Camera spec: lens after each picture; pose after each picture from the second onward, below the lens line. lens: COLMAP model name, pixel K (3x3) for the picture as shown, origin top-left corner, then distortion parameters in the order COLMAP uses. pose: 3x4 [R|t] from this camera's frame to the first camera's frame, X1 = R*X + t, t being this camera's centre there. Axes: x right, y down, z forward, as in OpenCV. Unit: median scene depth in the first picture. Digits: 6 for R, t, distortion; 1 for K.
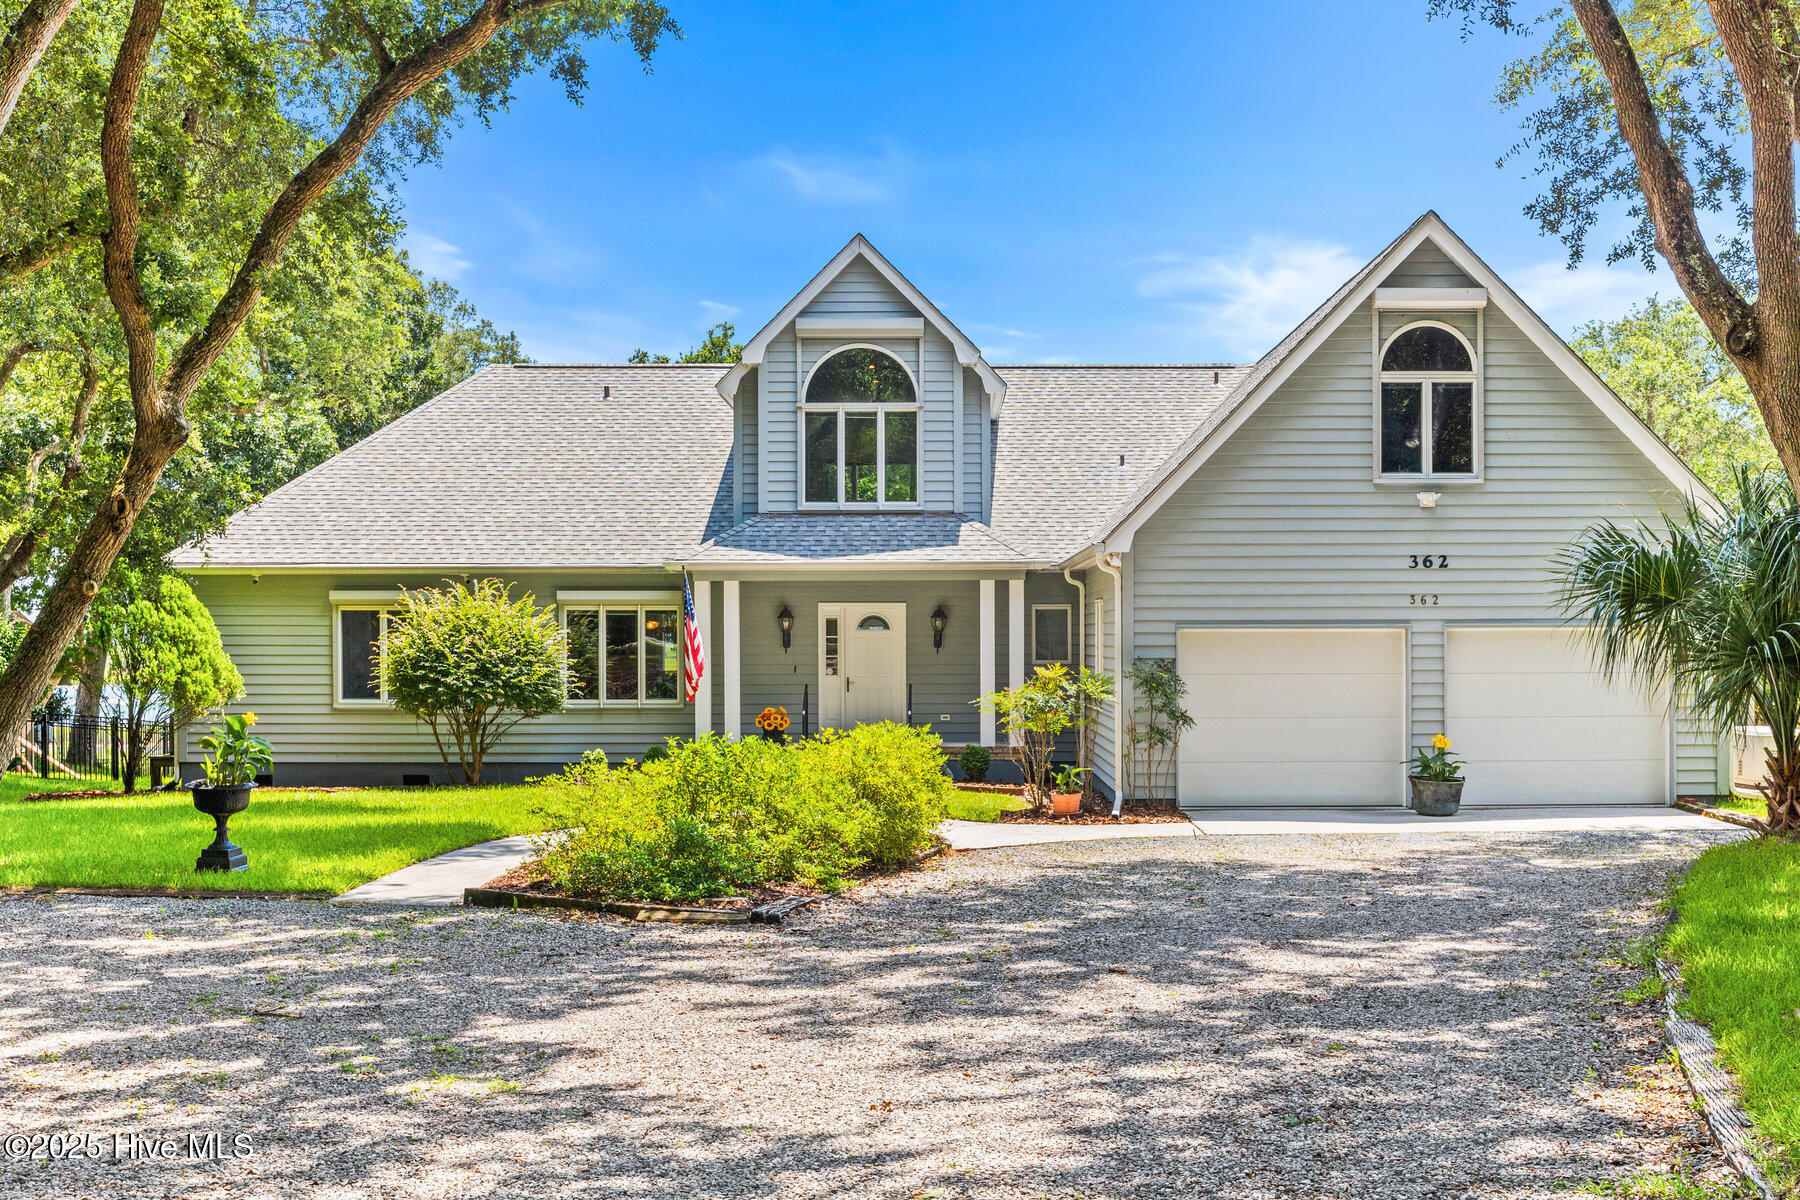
lens RADIAL K [[1949.9, 0, 929.2], [0, 1949.9, 605.1], [0, 0, 1]] dist [-0.016753, -0.006746]
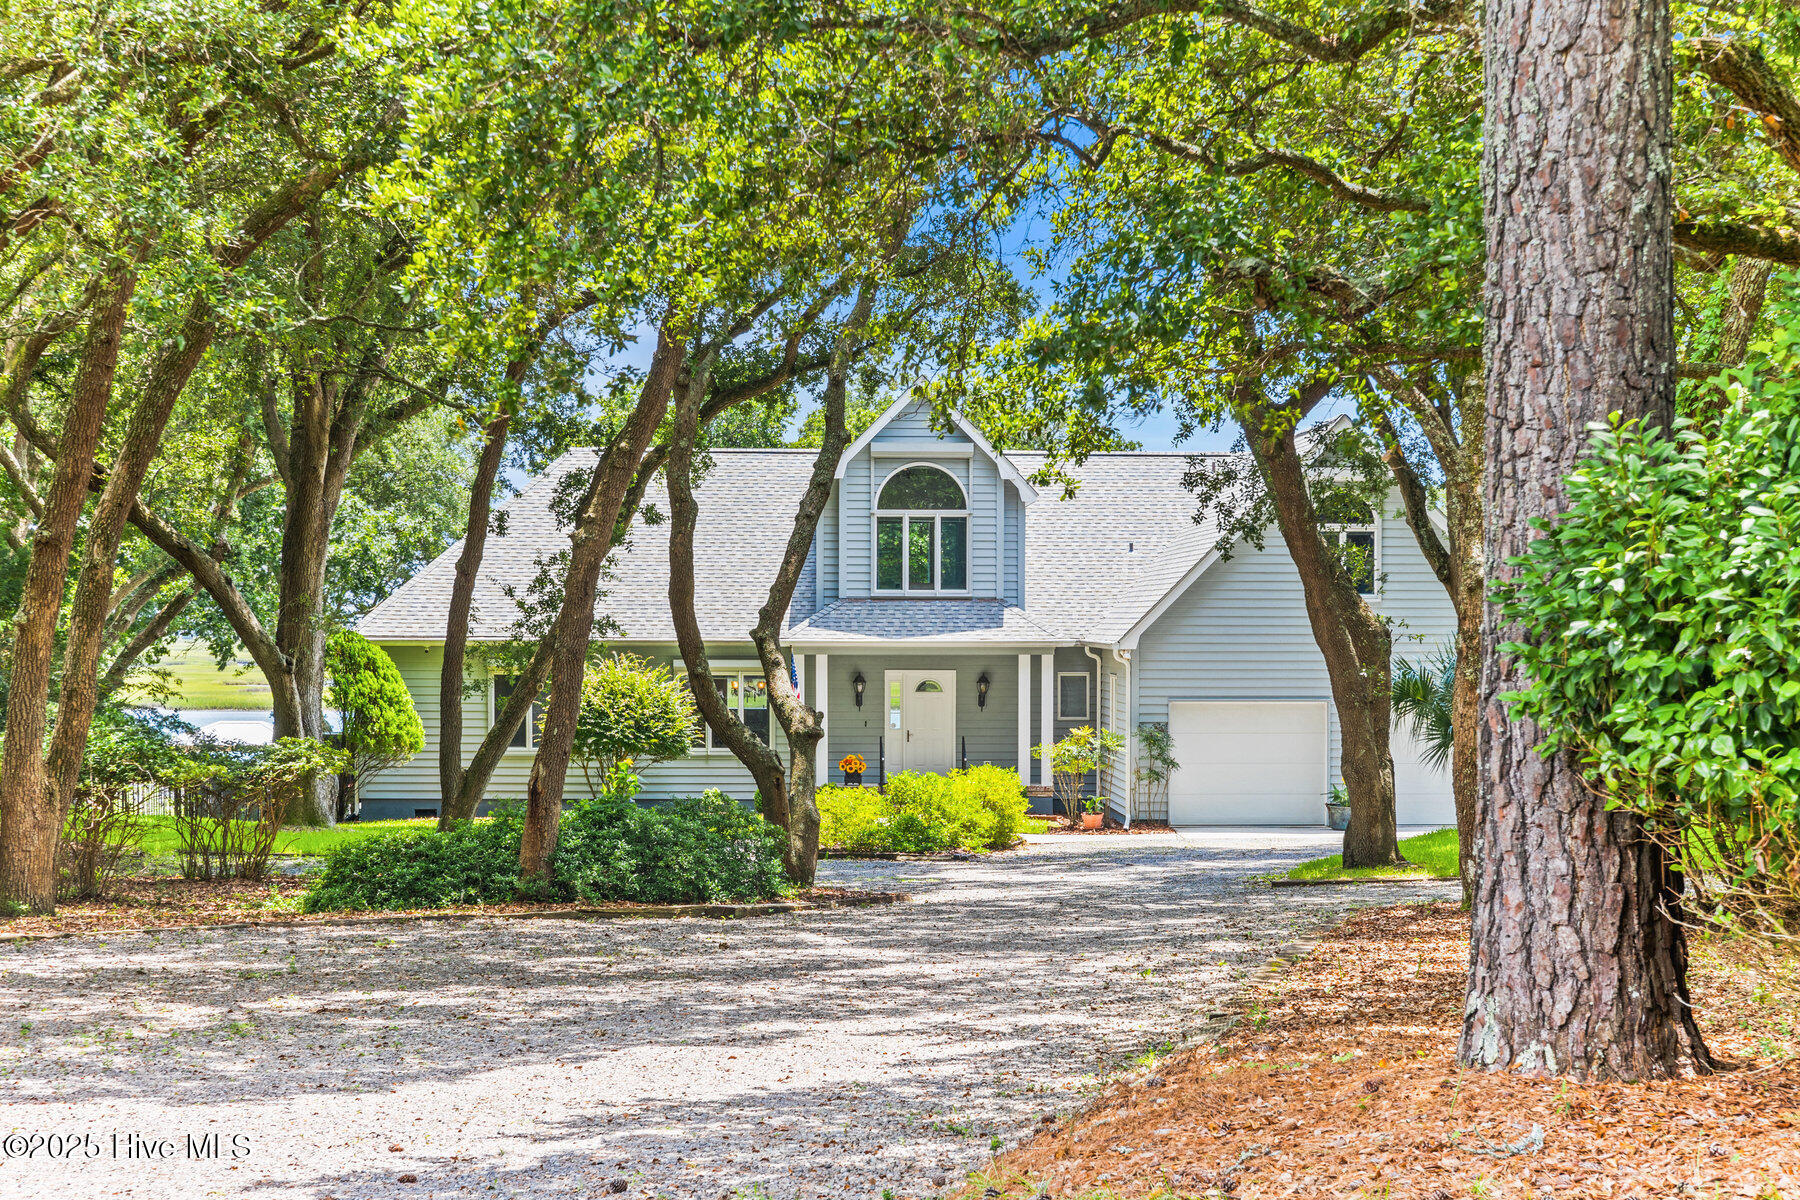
lens RADIAL K [[3466.0, 0, 900.0], [0, 3466.0, 600.0], [0, 0, 1]] dist [0.055499, -0.173179]
pose [[0.999441, 0.004308, 0.033148, -0.126181], [-0.004615, 0.999947, 0.009192, -0.068909], [-0.033106, -0.009340, 0.999408, -1.249957]]
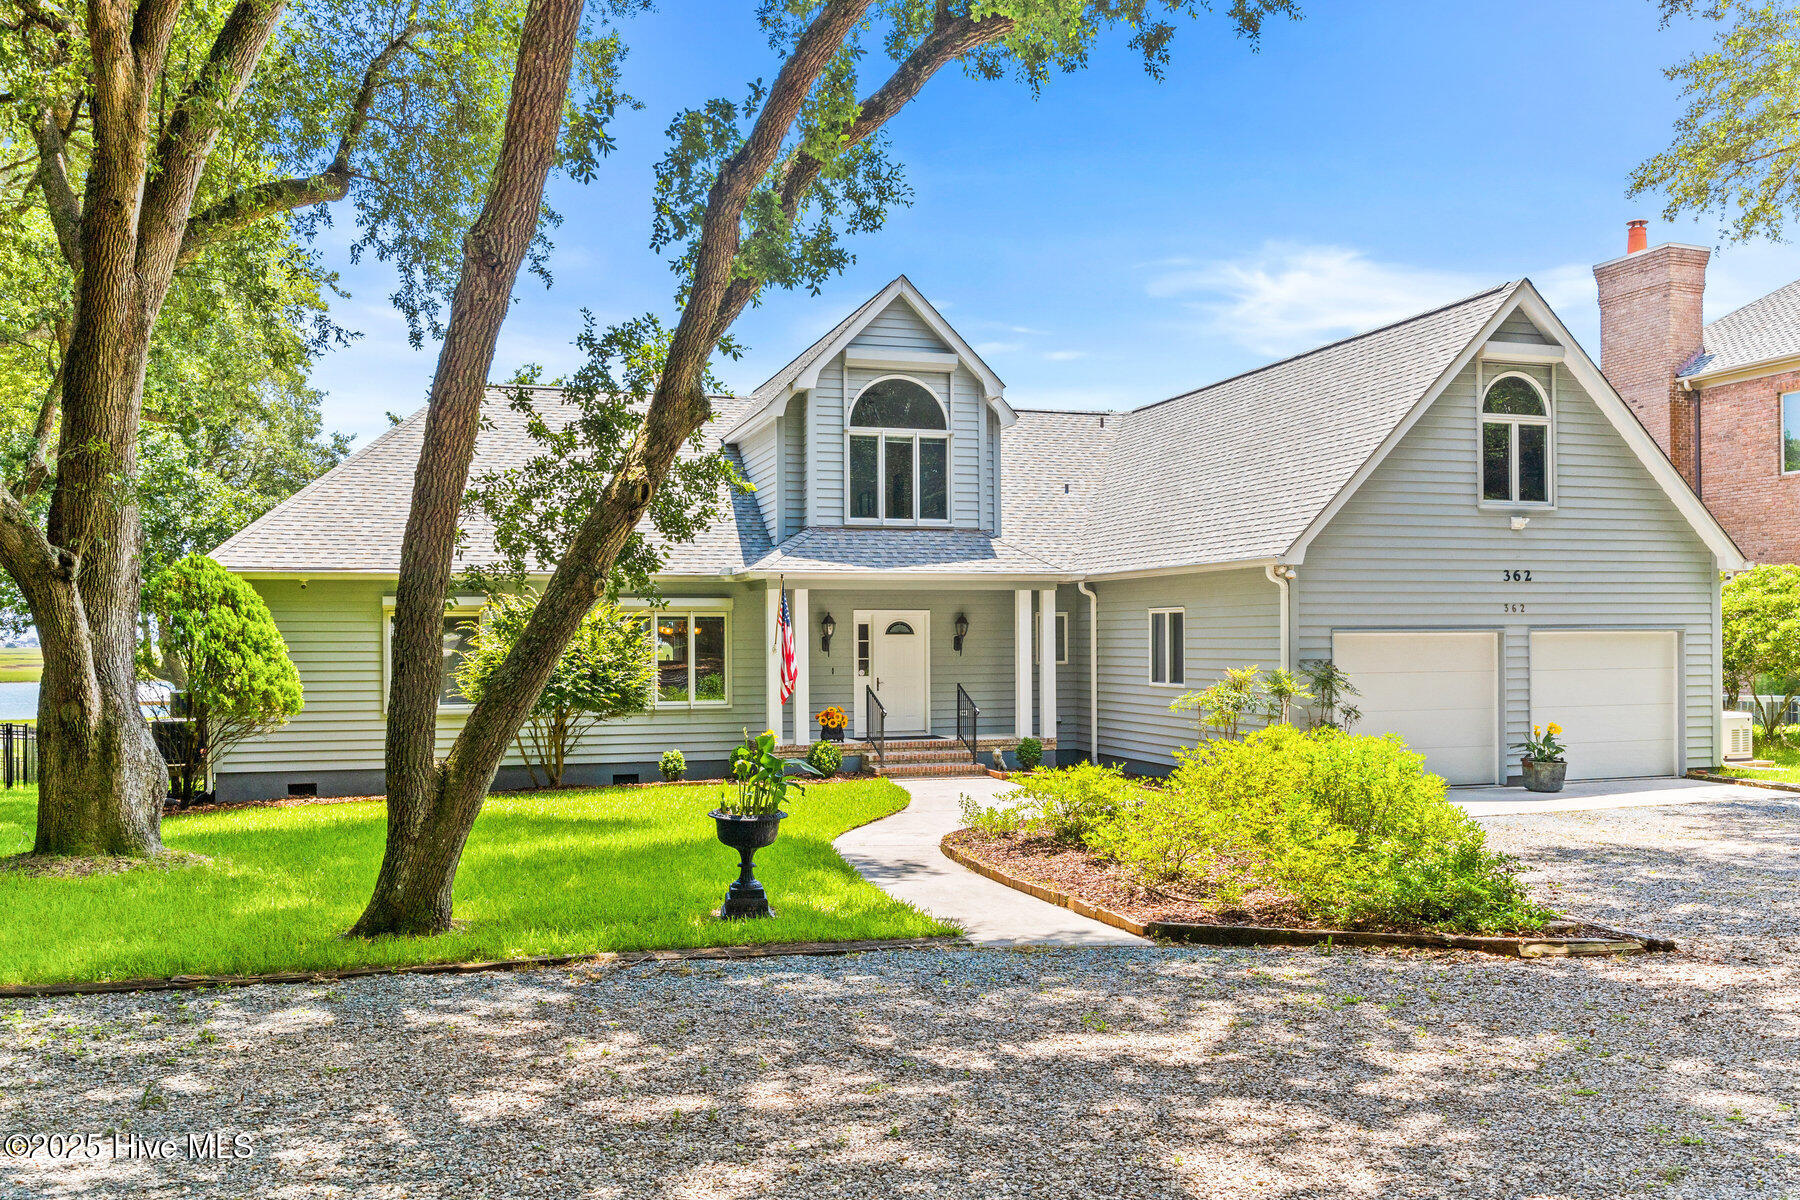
lens RADIAL K [[1493.2, 0, 900.0], [0, 1493.2, 600.0], [0, 0, 1]] dist [-0.018568, -0.004713]
pose [[0.954381, 0.004937, 0.298551, -0.296389], [-0.002062, 0.999948, -0.009944, 0.001590], [-0.298585, 0.008875, 0.954342, 0.202148]]
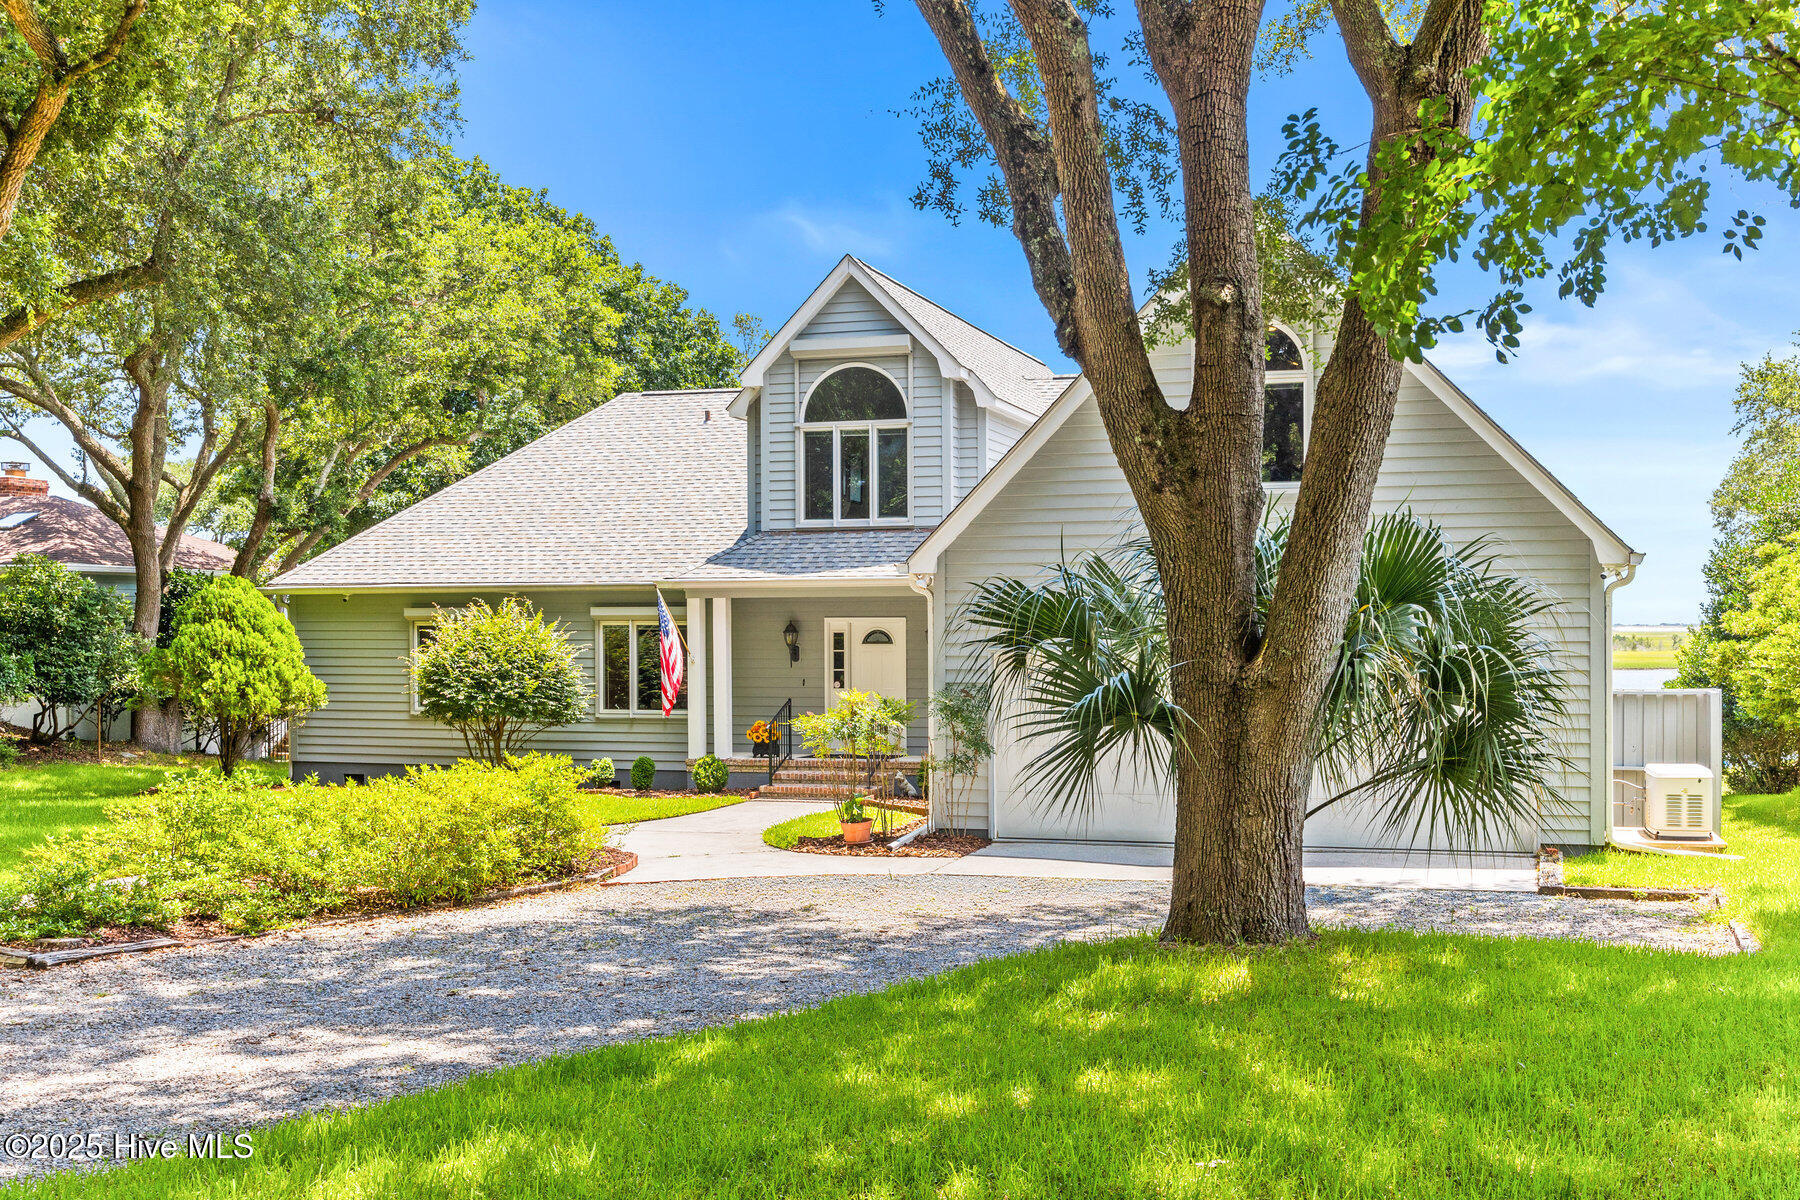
lens RADIAL K [[1804.9, 0, 954.8], [0, 1804.9, 600.4], [0, 0, 1]] dist [0.008237, 0.000460]
pose [[0.958567, -0.005772, -0.284808, 0.292497], [0.006525, 0.999977, 0.001696, -0.011964], [0.284792, -0.003484, 0.958583, 0.117161]]
